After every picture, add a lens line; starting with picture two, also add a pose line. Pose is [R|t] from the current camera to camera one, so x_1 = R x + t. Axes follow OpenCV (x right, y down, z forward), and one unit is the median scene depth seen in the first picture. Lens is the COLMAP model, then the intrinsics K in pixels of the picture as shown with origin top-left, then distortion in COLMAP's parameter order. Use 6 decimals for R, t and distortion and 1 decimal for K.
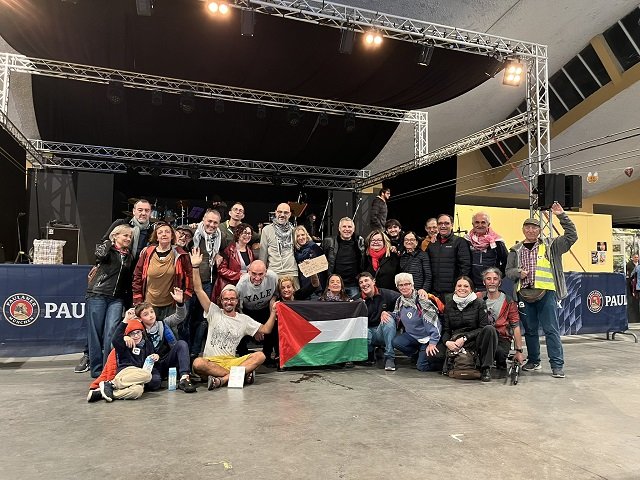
lens RADIAL K [[487.8, 0, 319.3], [0, 487.8, 241.0], [0, 0, 1]] dist [0.035577, -0.016477]
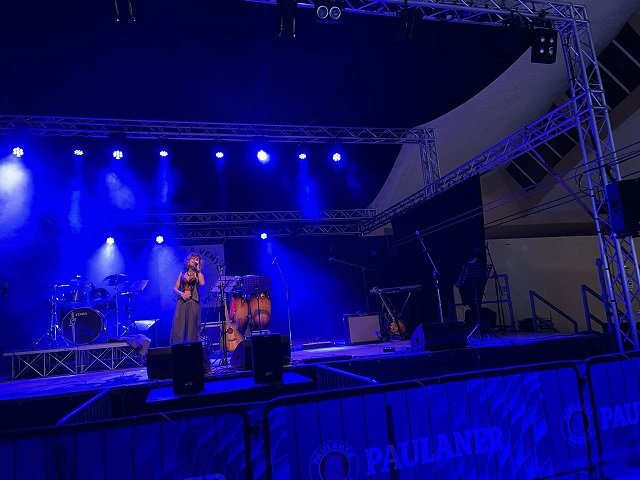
lens RADIAL K [[487.8, 0, 326.3], [0, 487.8, 242.0], [0, 0, 1]] dist [0.035577, -0.016477]
pose [[0.993223, -0.106662, -0.046175, 0.070804], [0.101968, 0.990312, -0.094259, -0.025679], [0.055782, 0.088912, 0.994476, 0.244119]]
